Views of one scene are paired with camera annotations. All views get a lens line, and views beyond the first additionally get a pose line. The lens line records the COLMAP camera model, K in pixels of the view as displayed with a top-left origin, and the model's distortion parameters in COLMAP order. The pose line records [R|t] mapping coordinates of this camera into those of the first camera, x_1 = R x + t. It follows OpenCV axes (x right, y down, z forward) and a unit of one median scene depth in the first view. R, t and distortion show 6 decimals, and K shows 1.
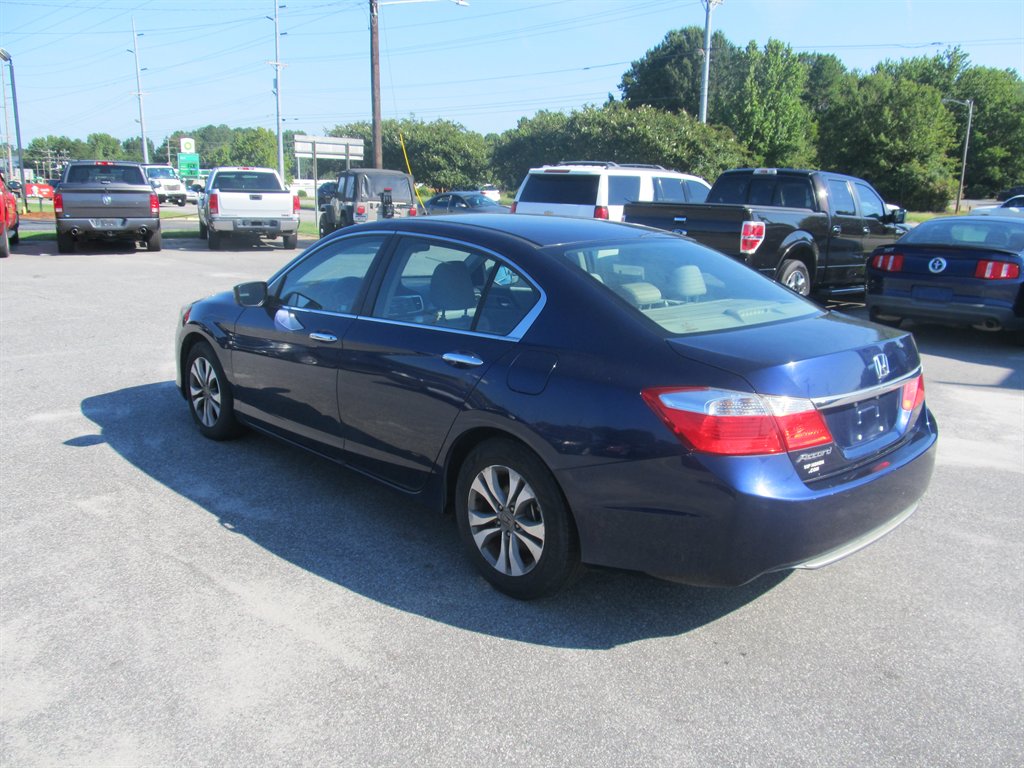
lens RADIAL K [[842.1, 0, 510.5], [0, 842.1, 382.6], [0, 0, 1]] dist [-0.053532, 0.027721]
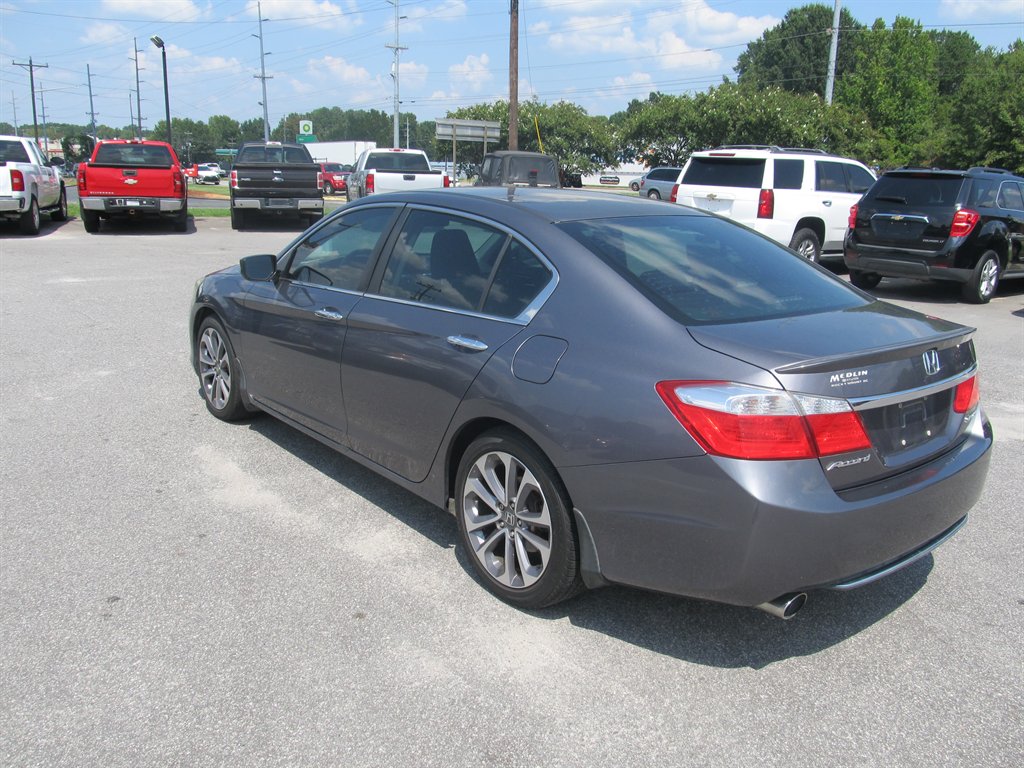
lens RADIAL K [[842.1, 0, 508.8], [0, 842.1, 375.6], [0, 0, 1]] dist [-0.053532, 0.027721]
pose [[0.992430, 0.032559, -0.118416, -0.030622], [-0.031135, 0.999419, 0.013855, 0.004867], [0.118798, -0.010063, 0.992867, -0.019432]]
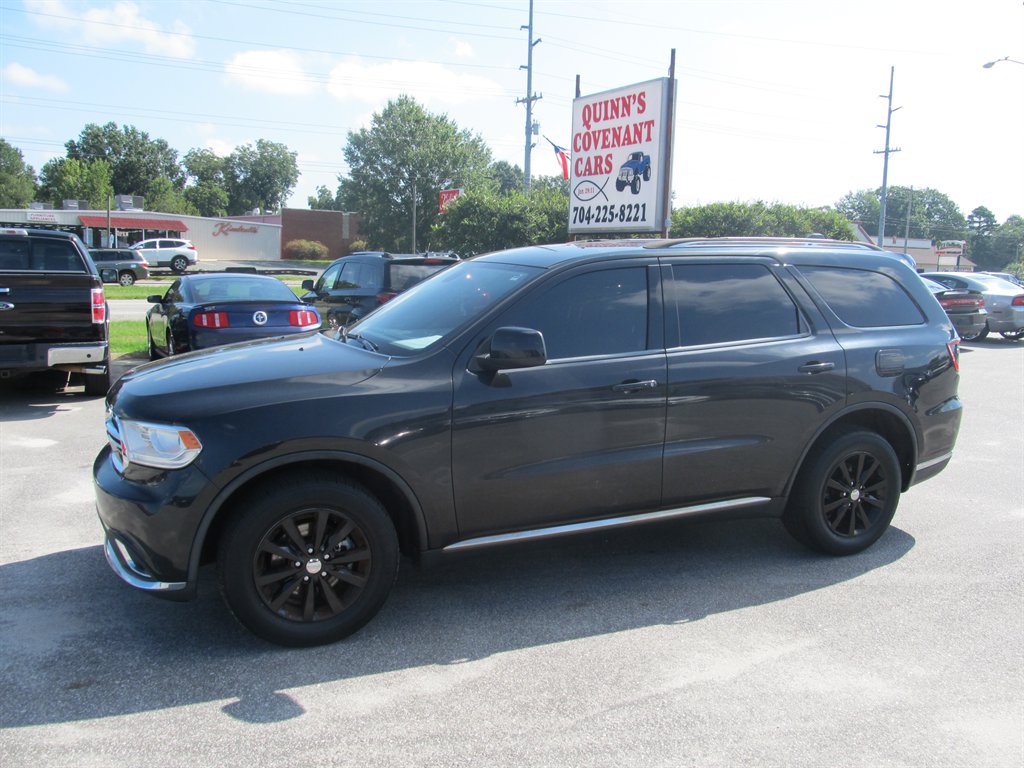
lens RADIAL K [[842.1, 0, 518.2], [0, 842.1, 383.7], [0, 0, 1]] dist [-0.053532, 0.027721]
pose [[0.305130, -0.148380, 0.940680, -0.145499], [0.198961, 0.975921, 0.089401, -0.025806], [-0.931295, 0.159880, 0.327304, 0.092144]]
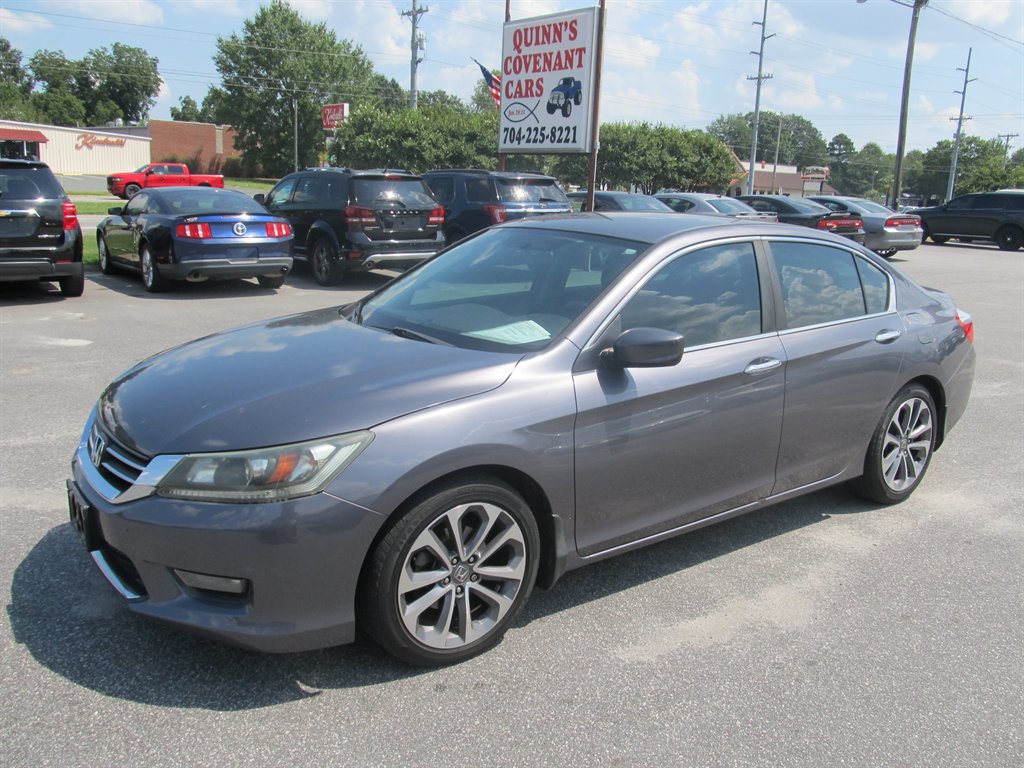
lens RADIAL K [[842.1, 0, 520.1], [0, 842.1, 380.8], [0, 0, 1]] dist [-0.053532, 0.027721]
pose [[0.162718, -0.235706, 0.958105, -0.194357], [0.187940, 0.960672, 0.204419, -0.030582], [-0.968608, 0.146804, 0.200617, 0.118225]]
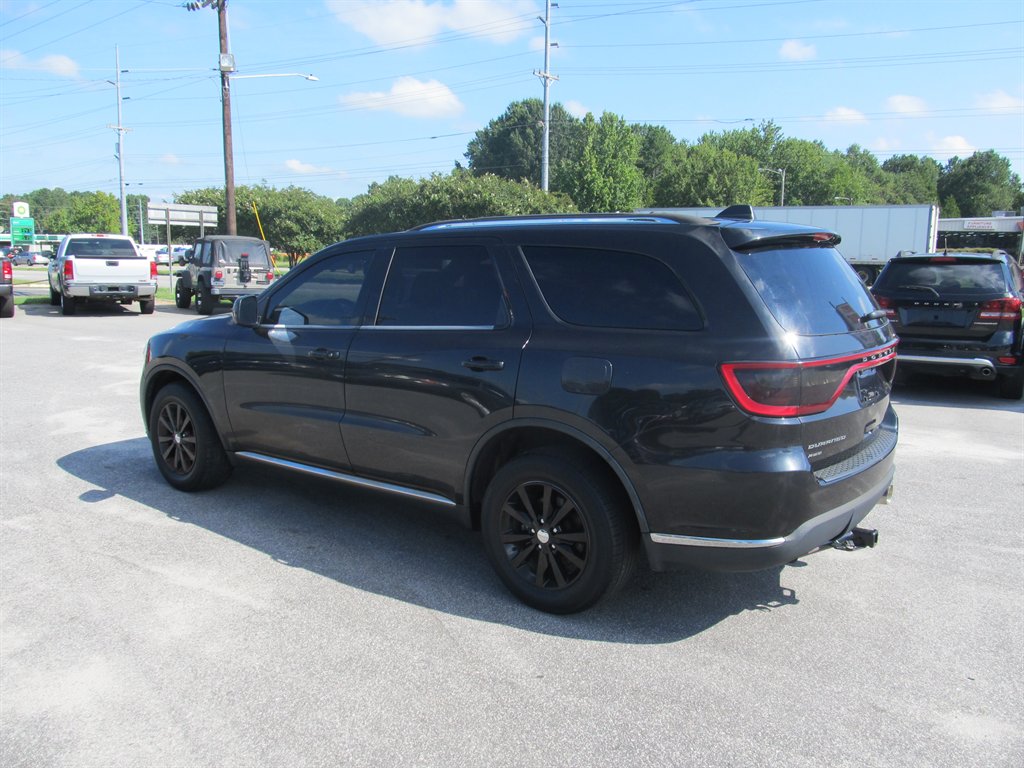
lens RADIAL K [[842.1, 0, 503.7], [0, 842.1, 373.5], [0, 0, 1]] dist [-0.053532, 0.027721]
pose [[0.986455, -0.029235, 0.161406, -0.000673], [0.042499, 0.995941, -0.079347, 0.008404], [-0.158431, 0.085132, 0.983693, -0.040908]]
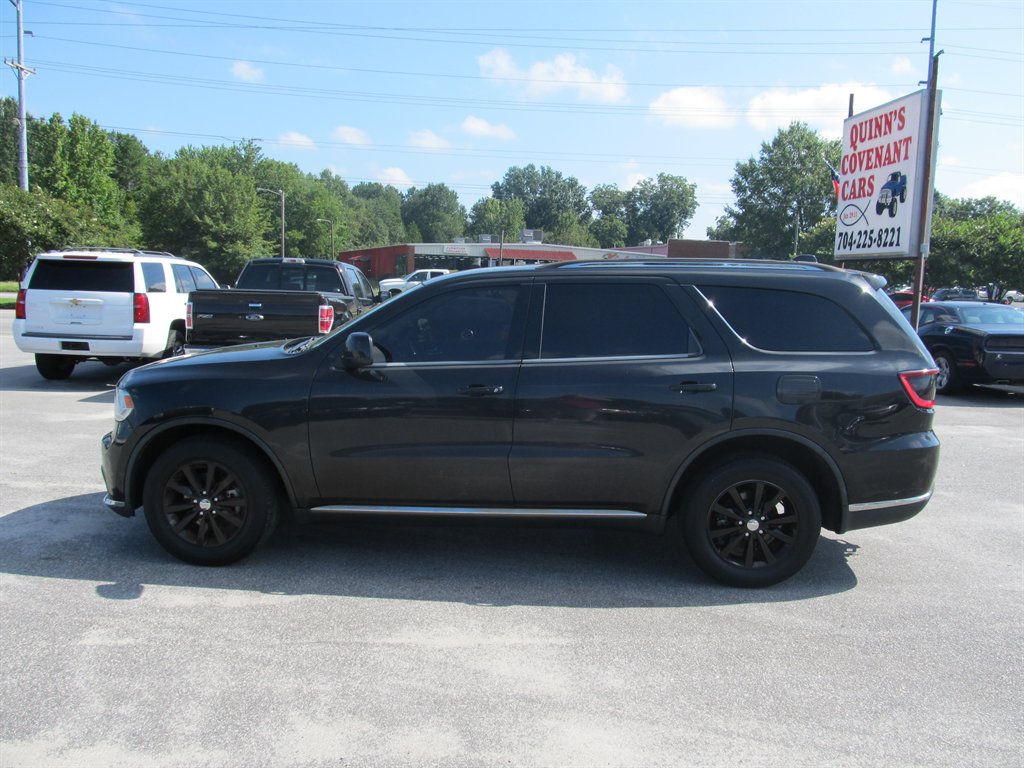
lens RADIAL K [[842.1, 0, 512.0], [0, 842.1, 382.3], [0, 0, 1]] dist [-0.053532, 0.027721]
pose [[0.707465, -0.083651, 0.701780, -0.114123], [0.146431, 0.988773, -0.029757, -0.005073], [-0.691412, 0.123814, 0.711772, 0.003998]]
